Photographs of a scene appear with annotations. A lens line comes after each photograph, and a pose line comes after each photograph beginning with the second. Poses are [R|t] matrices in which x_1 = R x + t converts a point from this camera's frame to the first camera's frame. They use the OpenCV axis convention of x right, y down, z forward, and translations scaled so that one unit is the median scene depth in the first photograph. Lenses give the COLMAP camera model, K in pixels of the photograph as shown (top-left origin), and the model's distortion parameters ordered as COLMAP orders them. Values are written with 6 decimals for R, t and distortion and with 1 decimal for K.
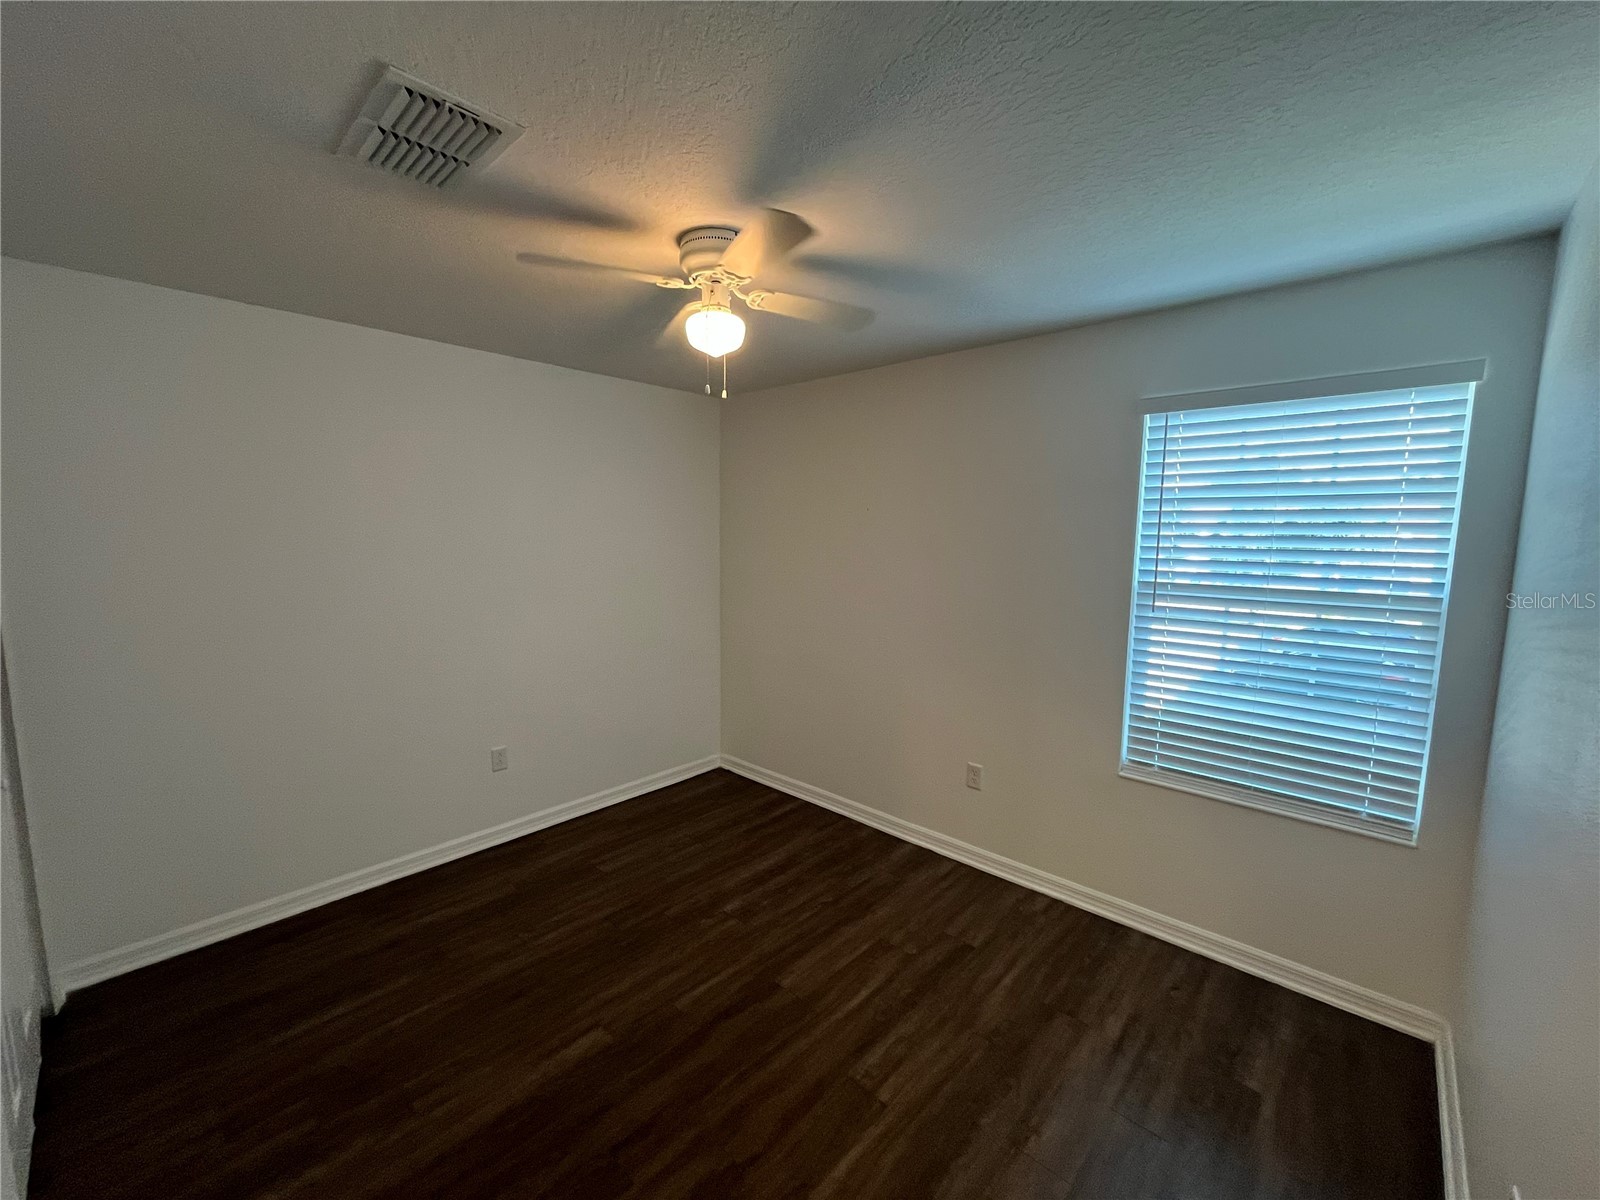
lens RADIAL K [[646.3, 0, 792.4], [0, 646.3, 600.9], [0, 0, 1]] dist [0.010772, 0.000106]
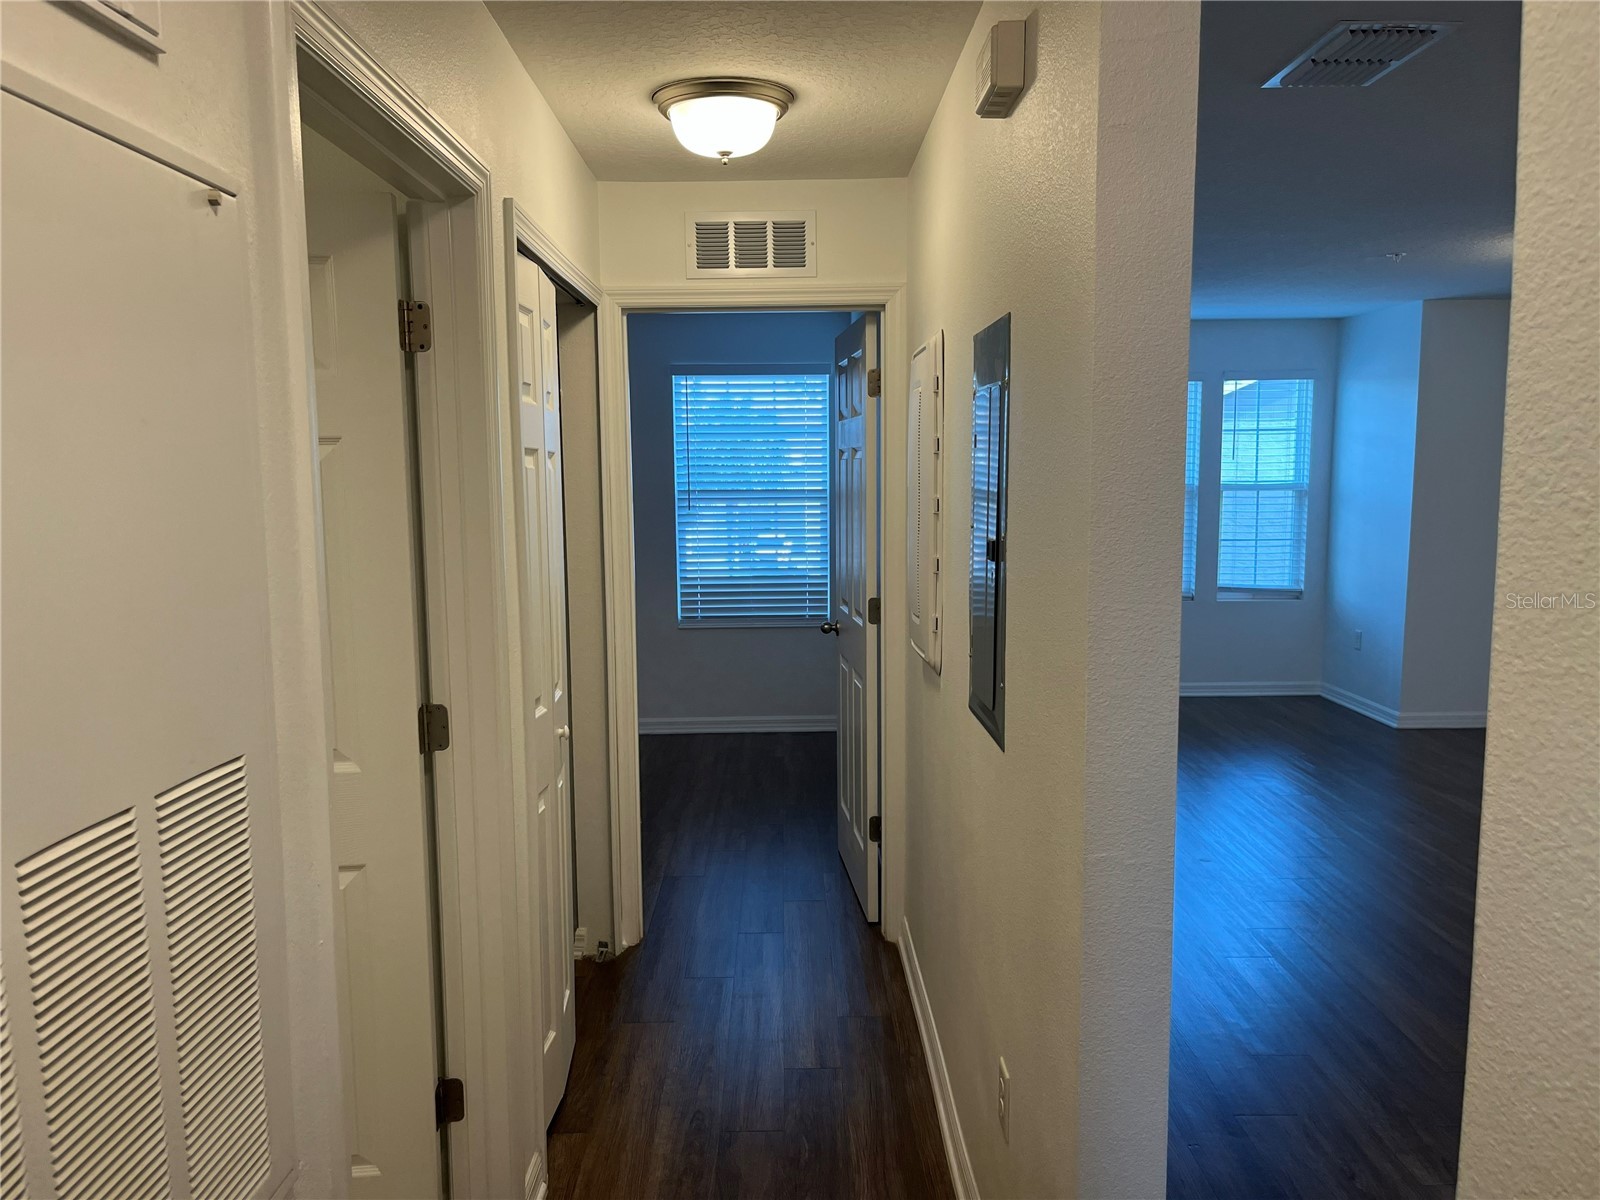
lens RADIAL K [[1220.5, 0, 797.5], [0, 1220.5, 600.9], [0, 0, 1]] dist [0.021839, 0.000263]
pose [[0.726302, -0.096041, 0.680633, -0.763169], [0.094934, 0.994717, 0.039056, 0.089584], [-0.680788, 0.036249, 0.731583, -0.770848]]
